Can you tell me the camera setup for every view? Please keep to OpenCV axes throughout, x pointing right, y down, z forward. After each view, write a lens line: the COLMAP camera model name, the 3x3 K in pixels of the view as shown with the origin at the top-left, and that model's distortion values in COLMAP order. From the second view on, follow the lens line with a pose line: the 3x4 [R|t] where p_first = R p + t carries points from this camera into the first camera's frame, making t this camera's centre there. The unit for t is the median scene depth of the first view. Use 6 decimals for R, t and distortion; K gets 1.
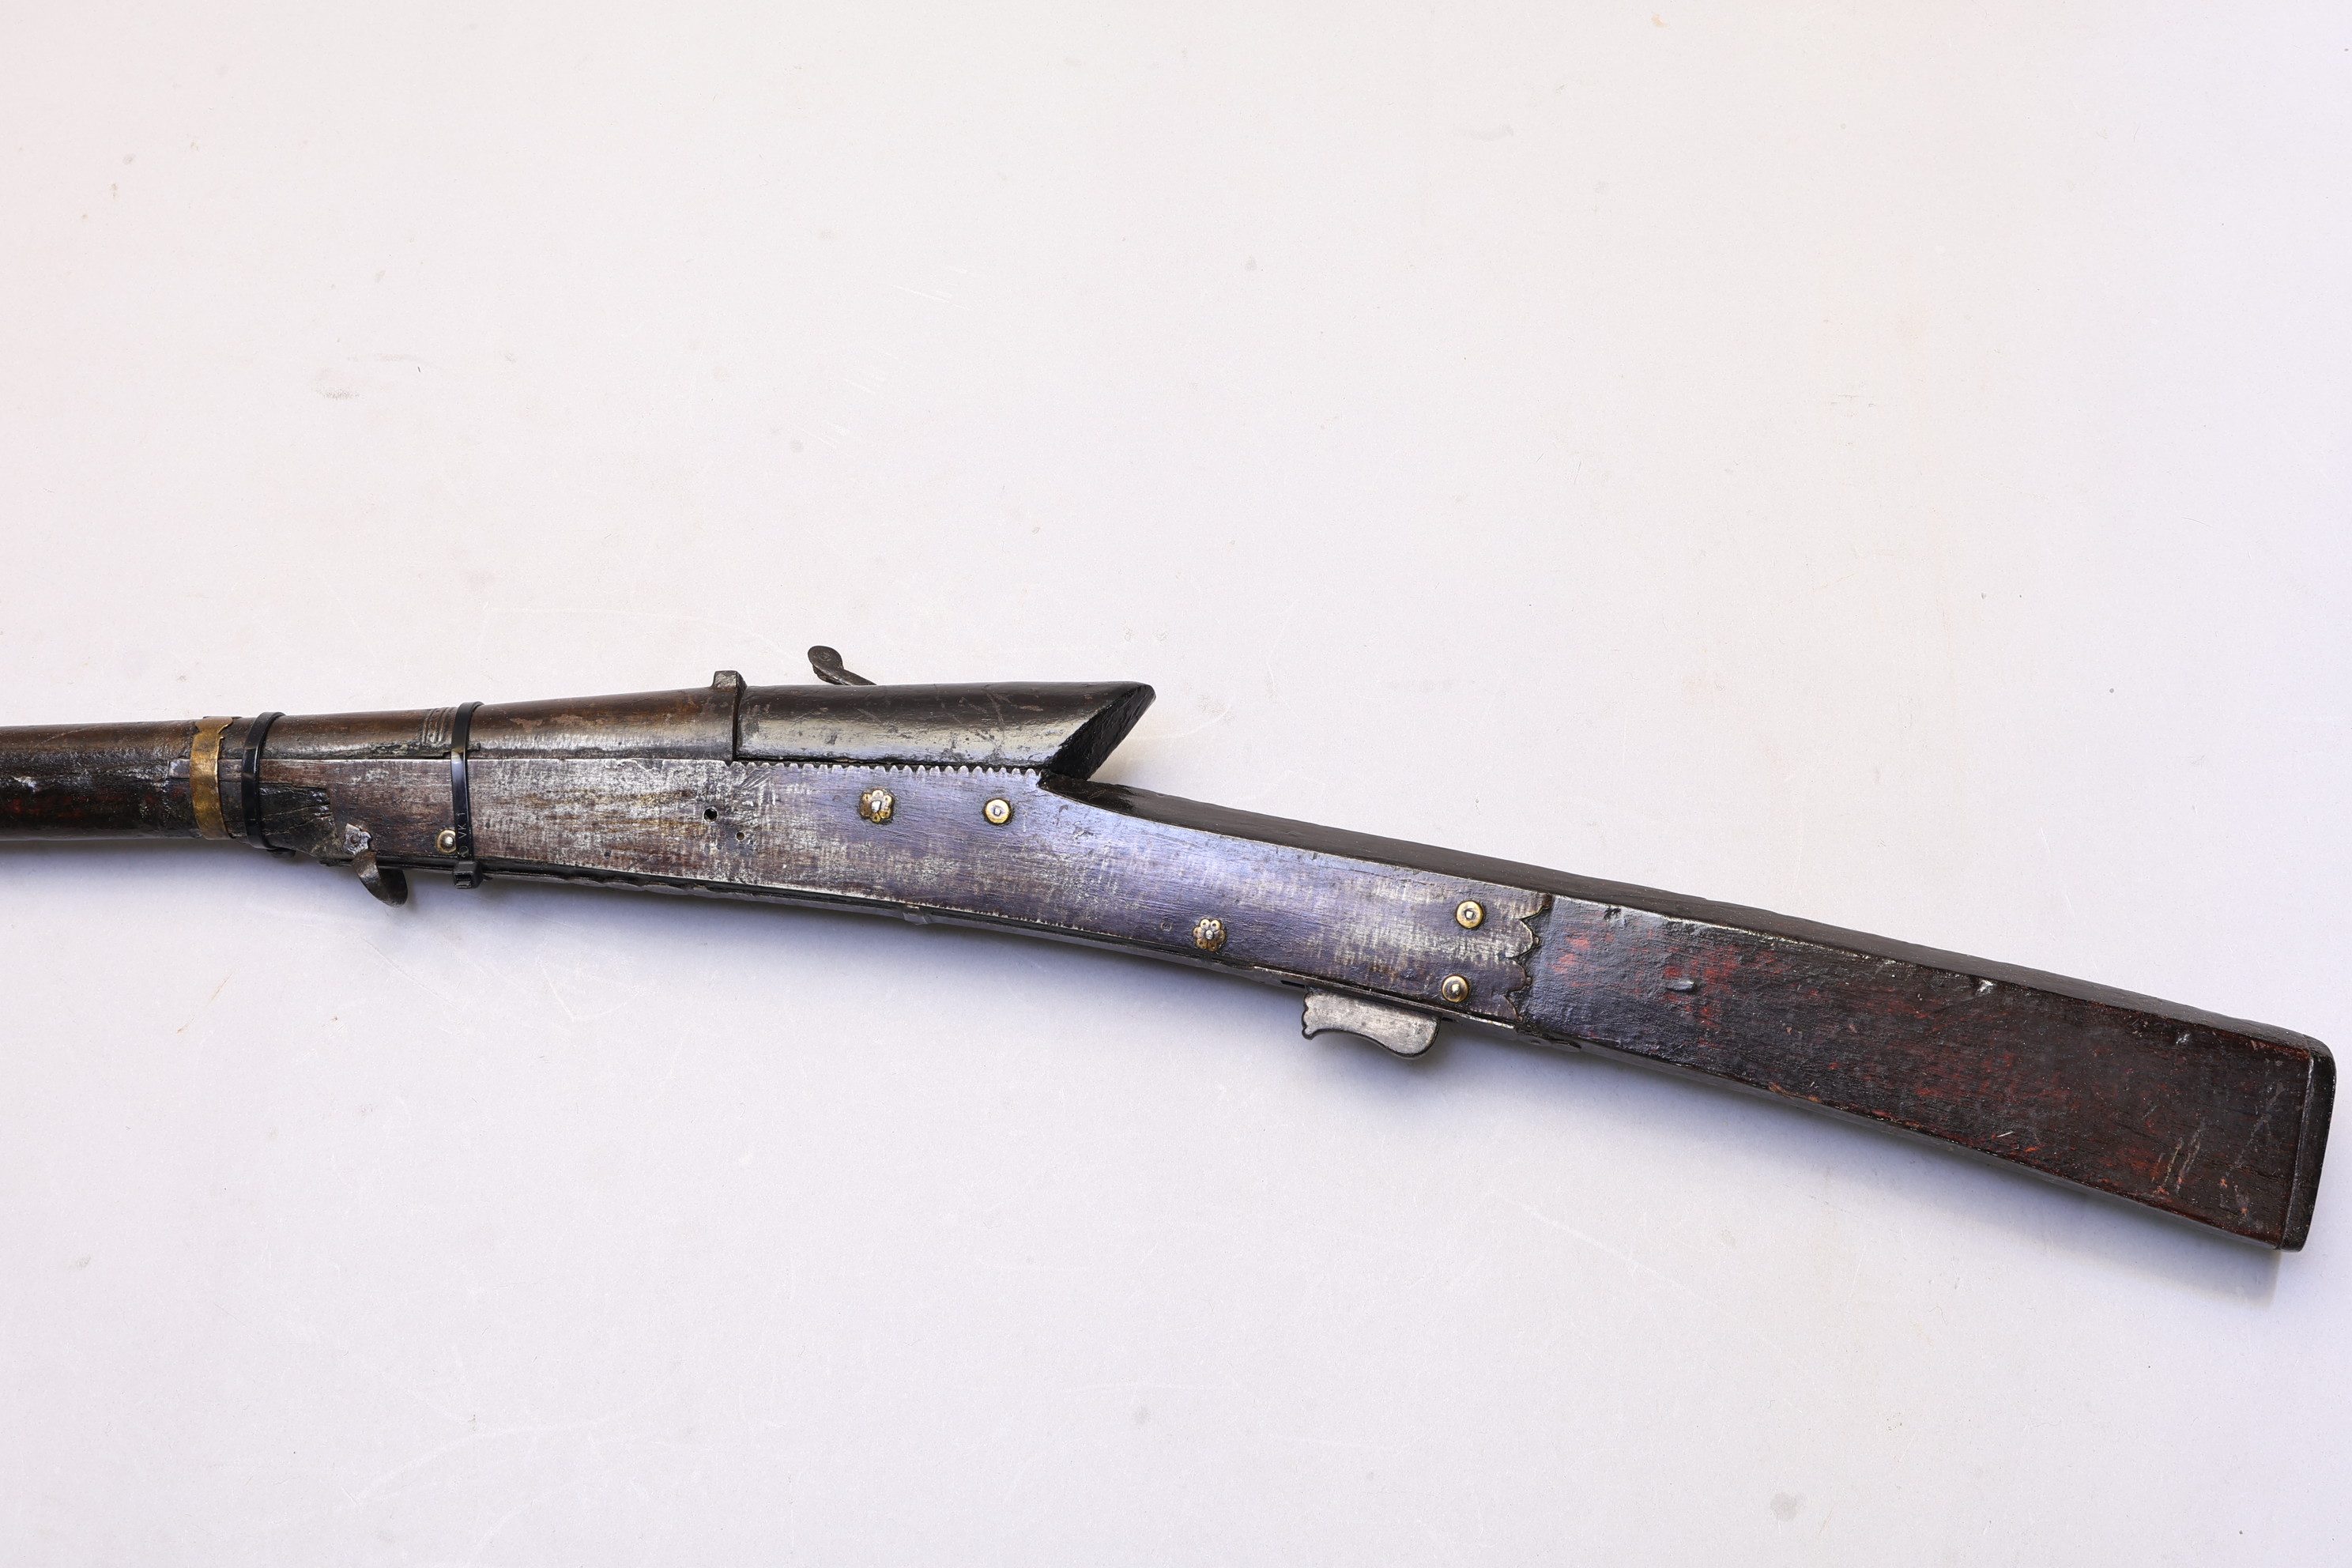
lens RADIAL K [[2892.5, 0, 1174.0], [0, 2892.5, 793.9], [0, 0, 1]] dist [0.000900, 0.003862]
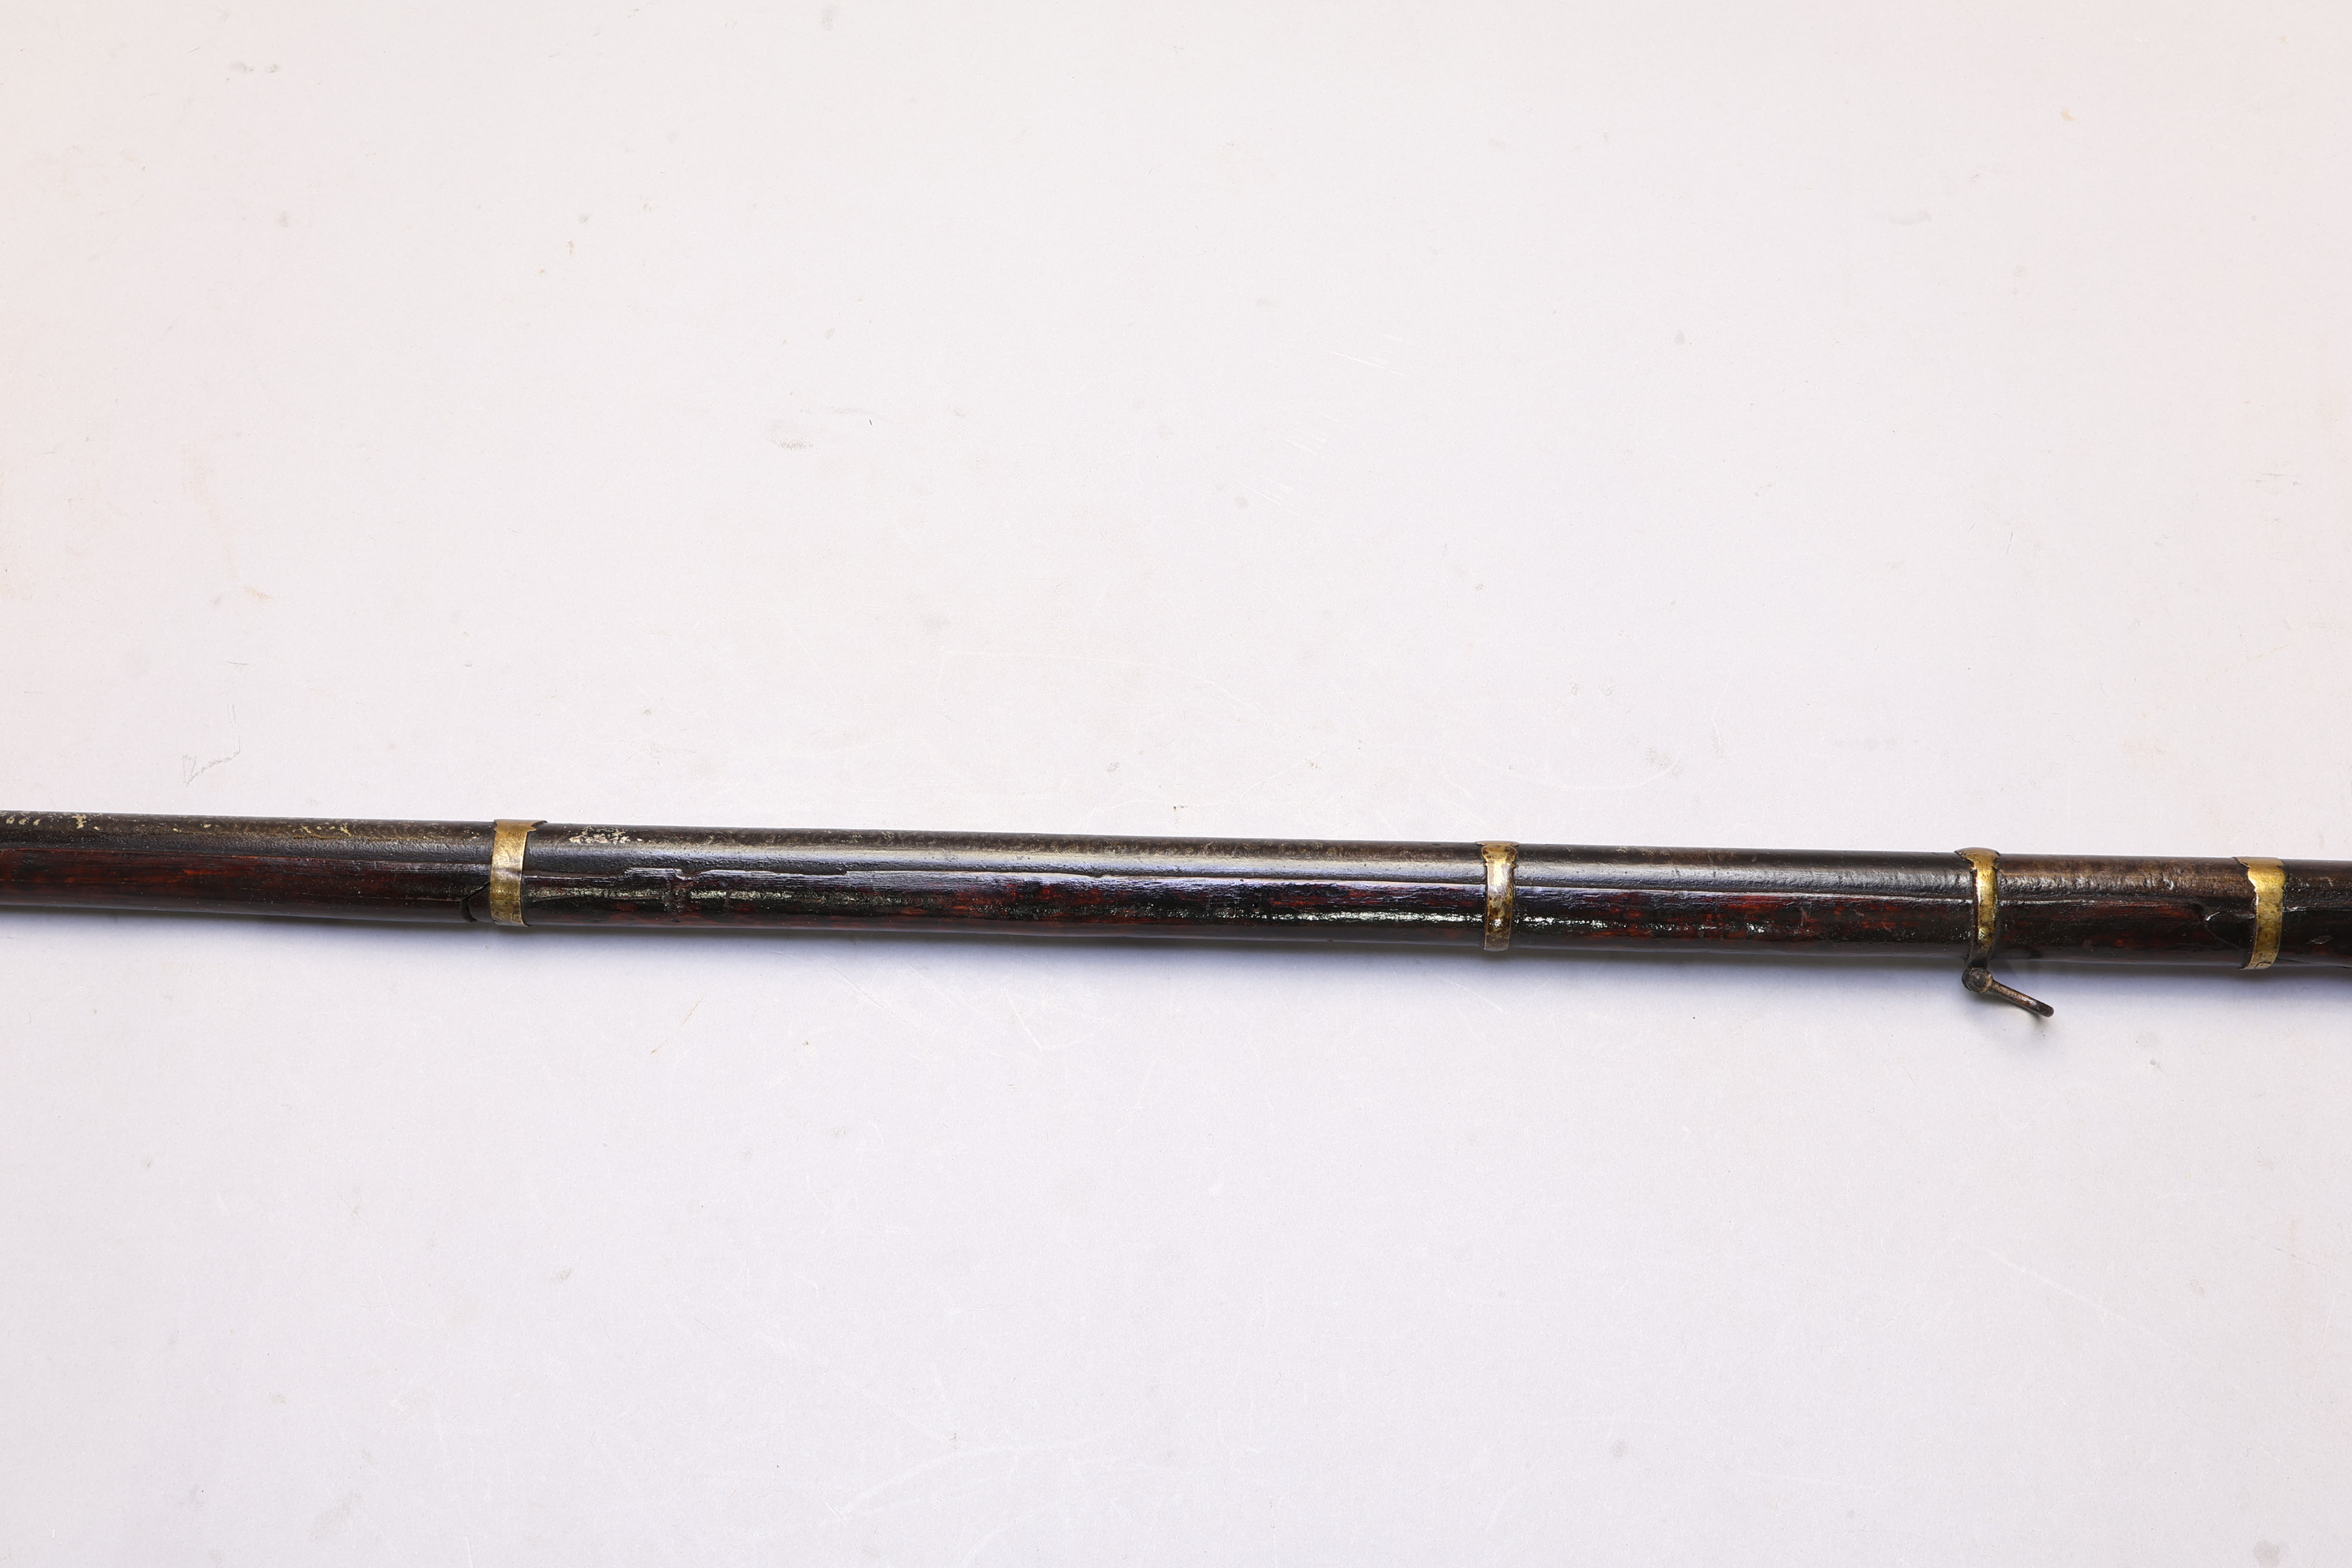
lens RADIAL K [[2892.5, 0, 1174.0], [0, 2892.5, 793.9], [0, 0, 1]] dist [0.000900, 0.003862]
pose [[0.999707, 0.021674, -0.010806, -0.156241], [-0.022283, 0.997963, -0.059780, 0.049610], [0.009489, 0.060003, 0.998153, -0.019806]]
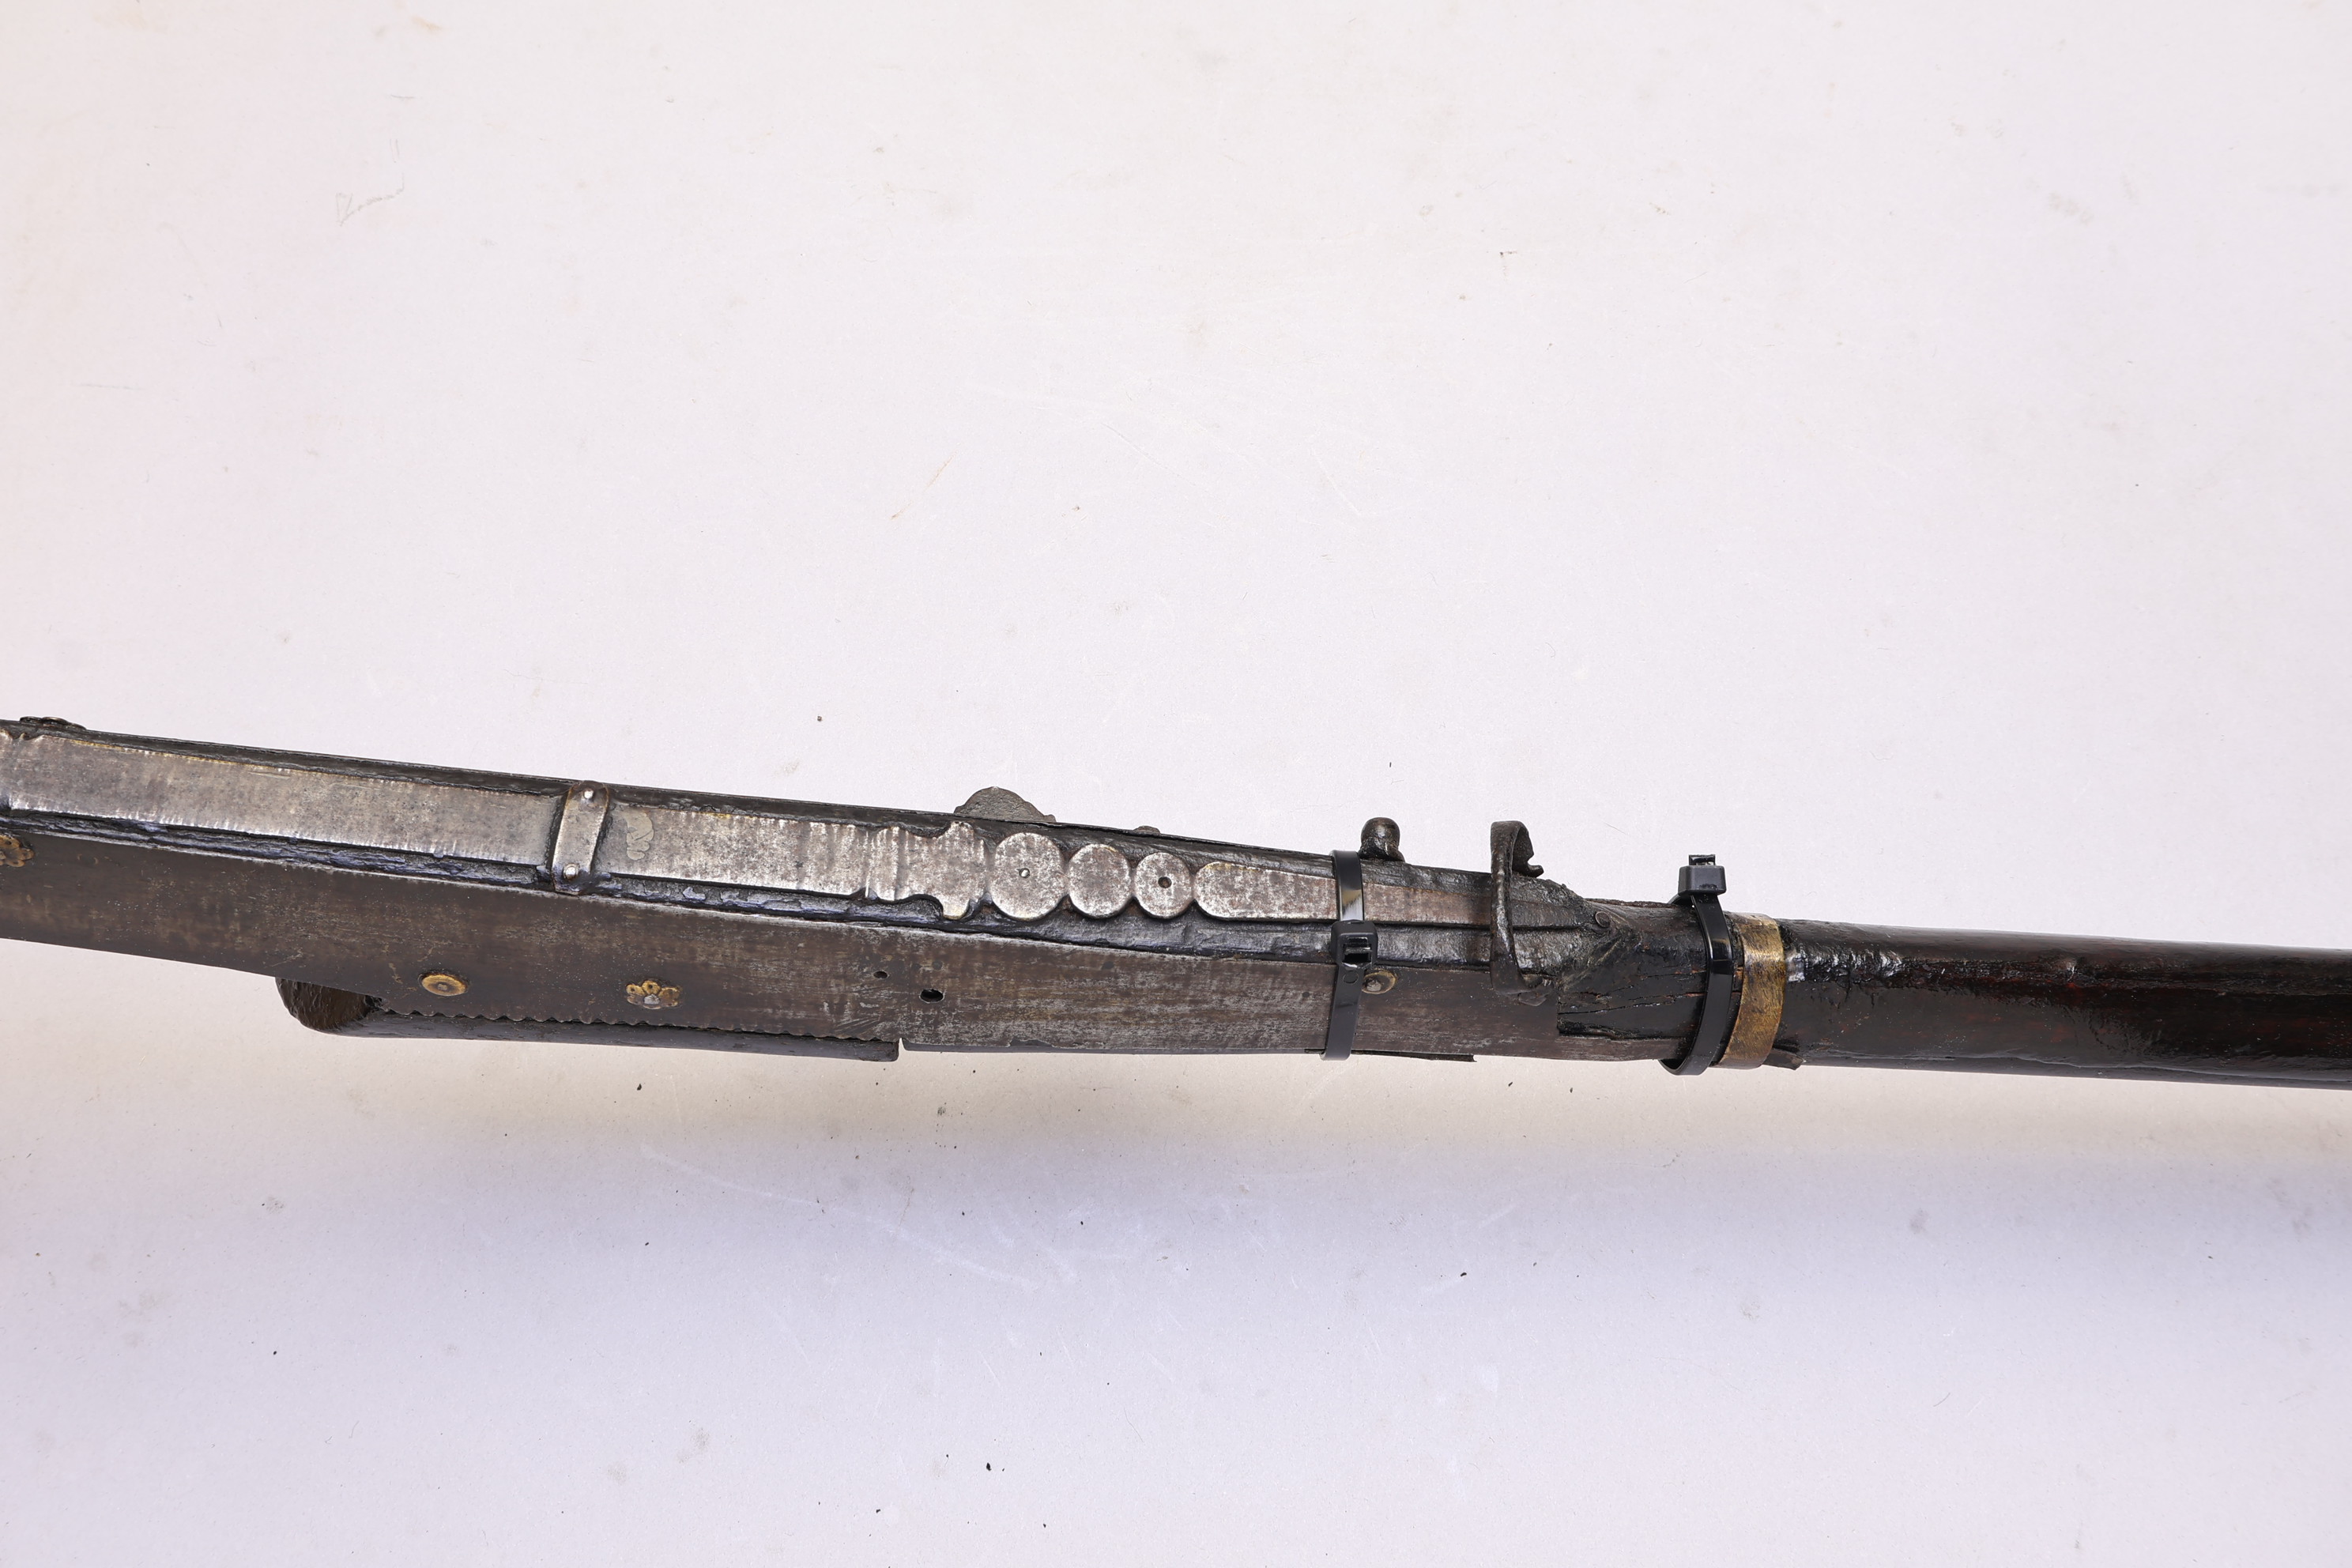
lens RADIAL K [[1996.9, 0, 1178.7], [0, 1996.9, 783.3], [0, 0, 1]] dist [-0.003607, -0.001004]
pose [[0.999564, 0.029453, 0.002074, -0.266897], [-0.029411, 0.999399, -0.018323, 0.173660], [-0.002612, 0.018254, 0.999830, 0.427320]]
